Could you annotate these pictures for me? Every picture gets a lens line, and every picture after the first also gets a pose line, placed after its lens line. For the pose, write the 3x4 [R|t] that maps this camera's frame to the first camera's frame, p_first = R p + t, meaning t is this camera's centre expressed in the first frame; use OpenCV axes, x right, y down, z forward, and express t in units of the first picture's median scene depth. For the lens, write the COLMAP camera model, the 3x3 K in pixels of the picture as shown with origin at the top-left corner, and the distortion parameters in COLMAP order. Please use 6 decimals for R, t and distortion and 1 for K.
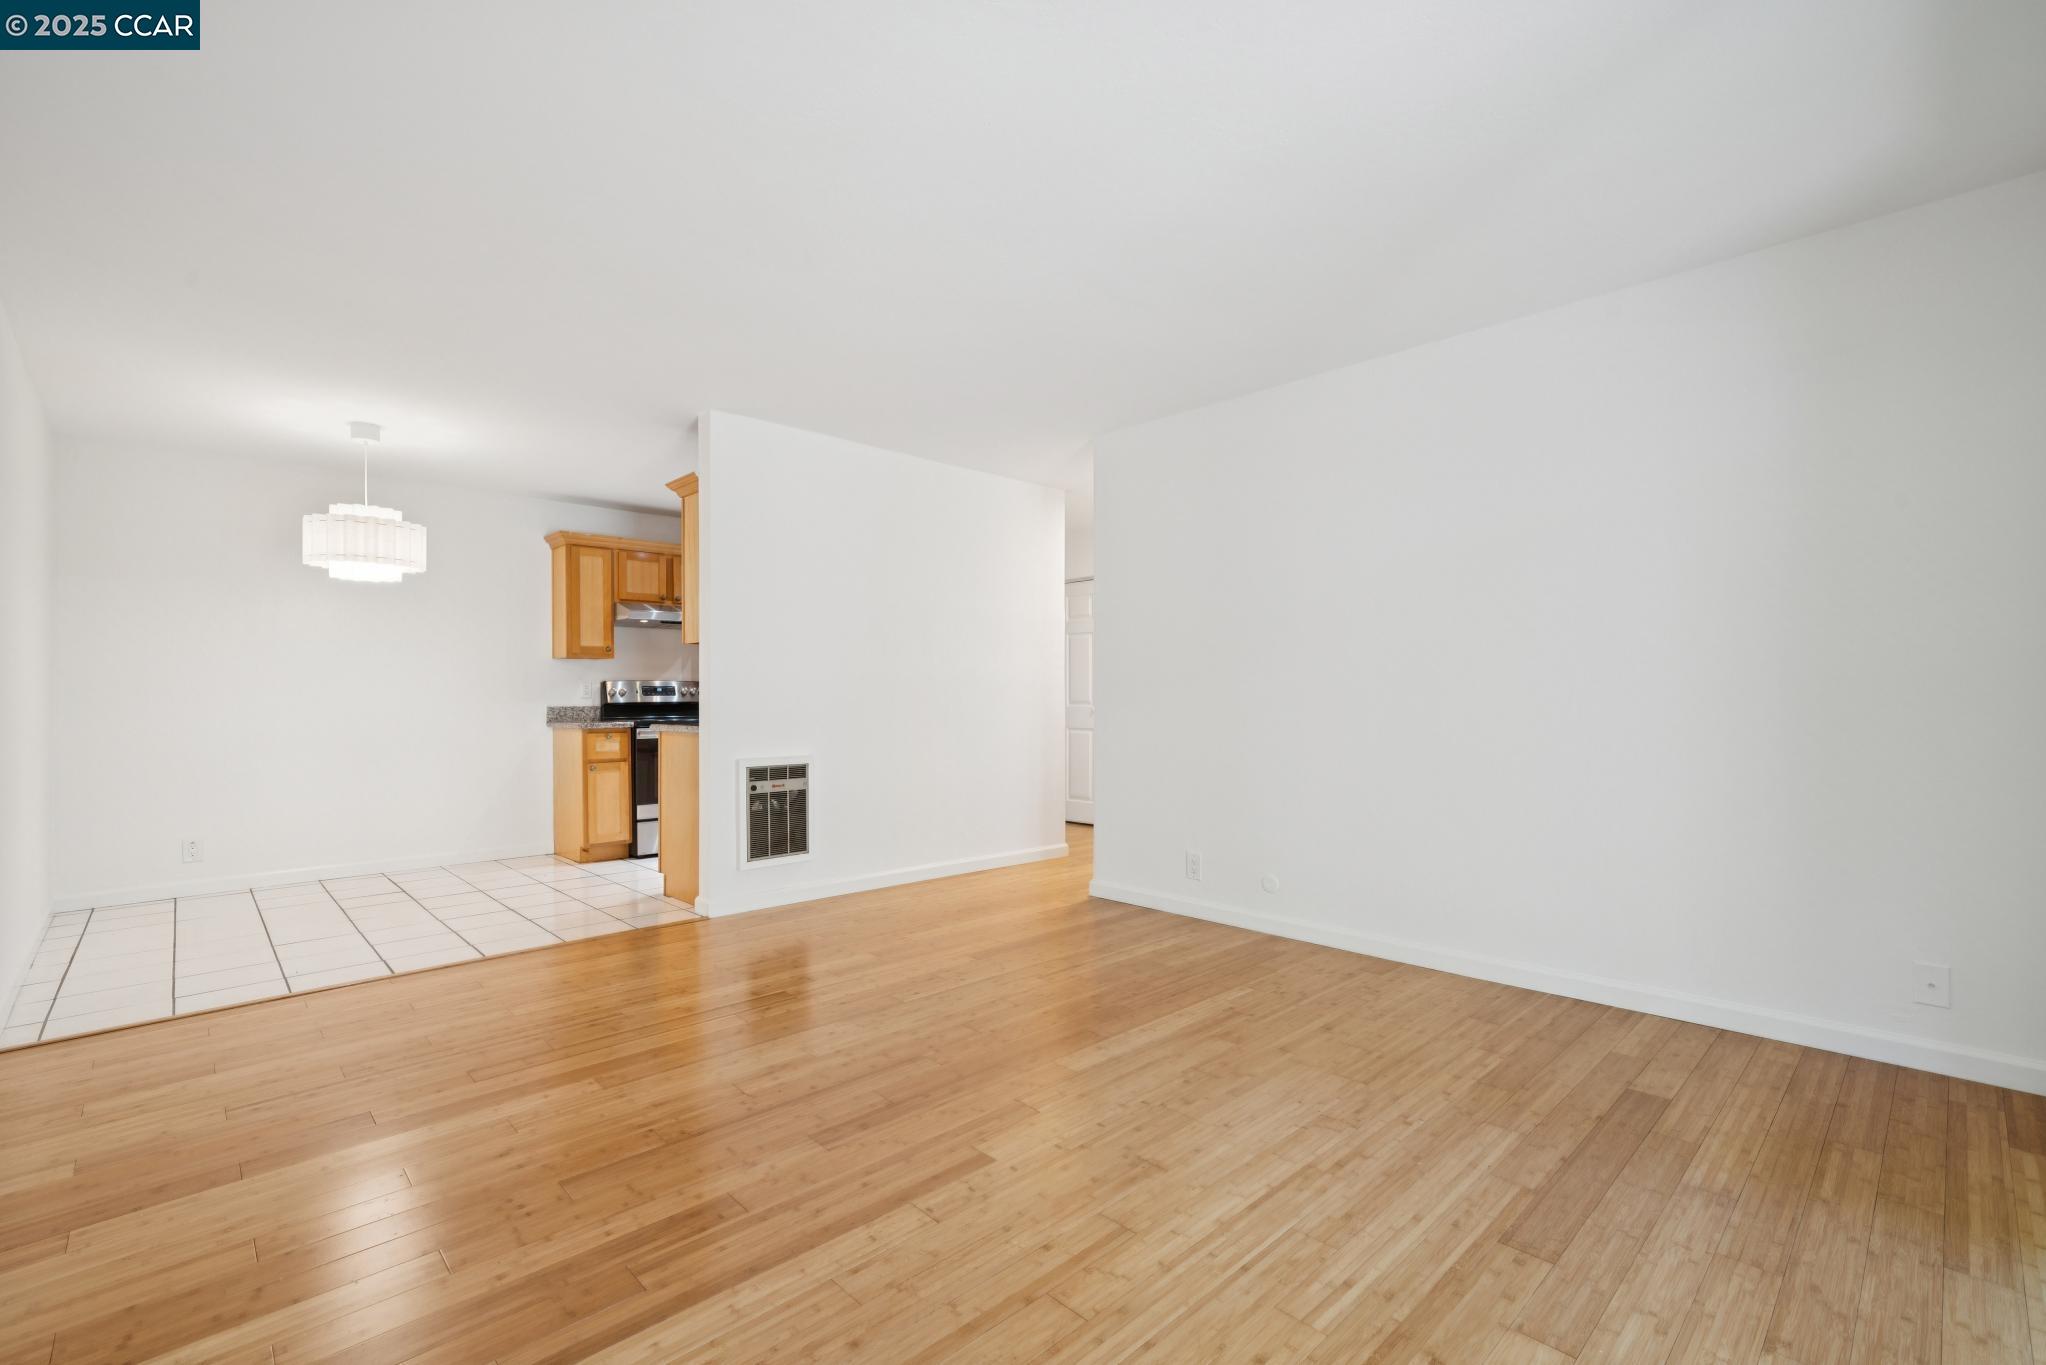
lens RADIAL K [[879.4, 0, 1004.9], [0, 879.4, 691.7], [0, 0, 1]] dist [0.000259, 0.000406]
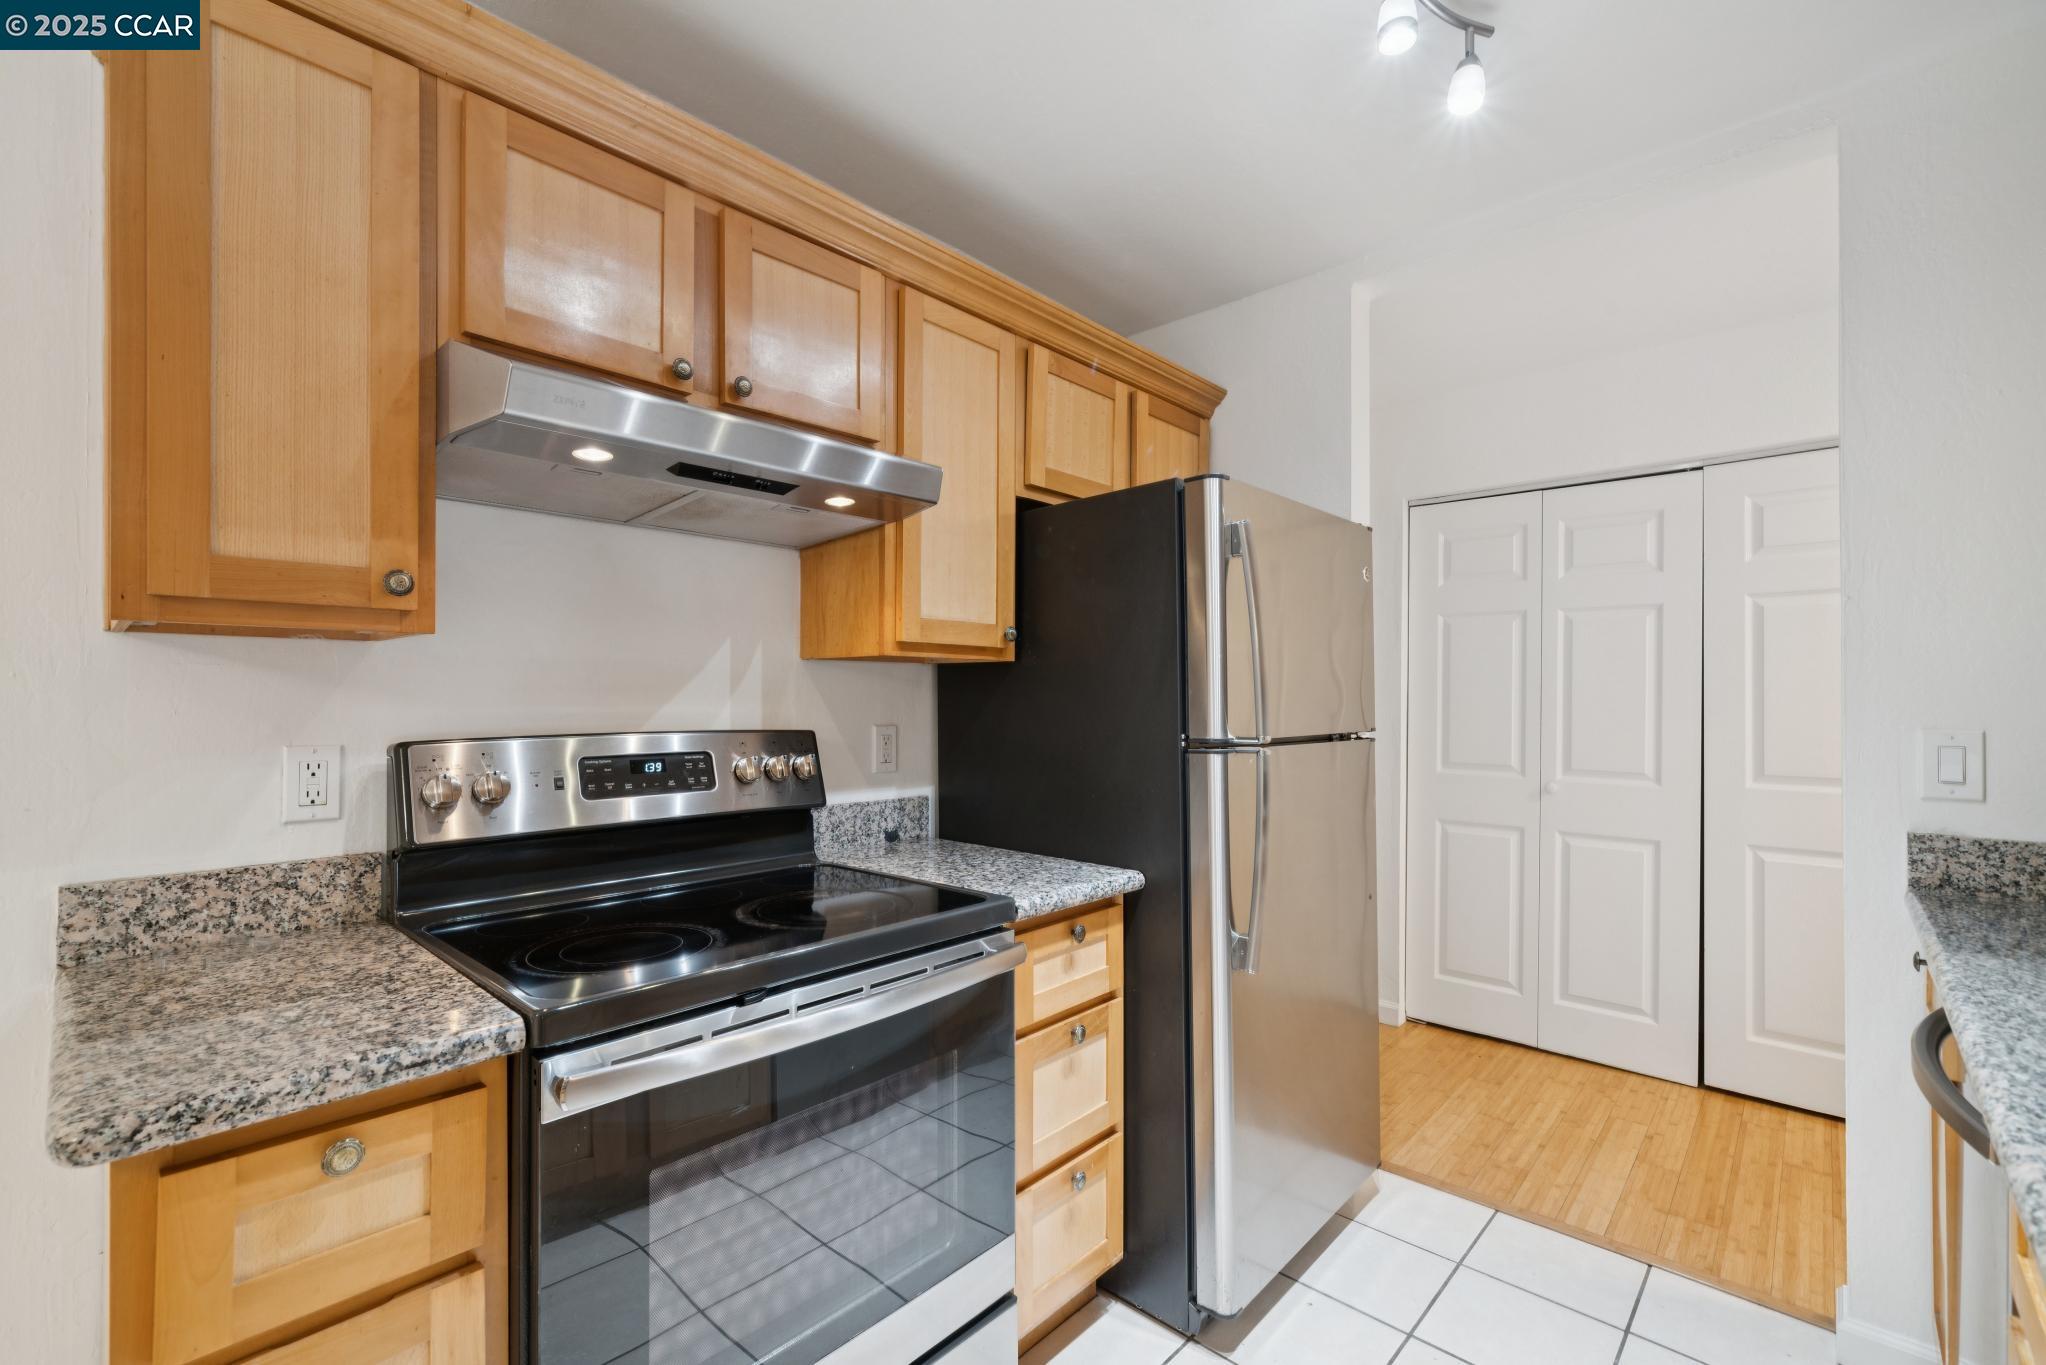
lens RADIAL K [[879.4, 0, 1018.4], [0, 879.4, 692.4], [0, 0, 1]] dist [0.000259, 0.000406]
pose [[0.997917, 0.006046, 0.064229, -0.340901], [-0.005920, 0.999980, -0.002144, -0.026425], [-0.064241, 0.001759, 0.997933, 0.830120]]
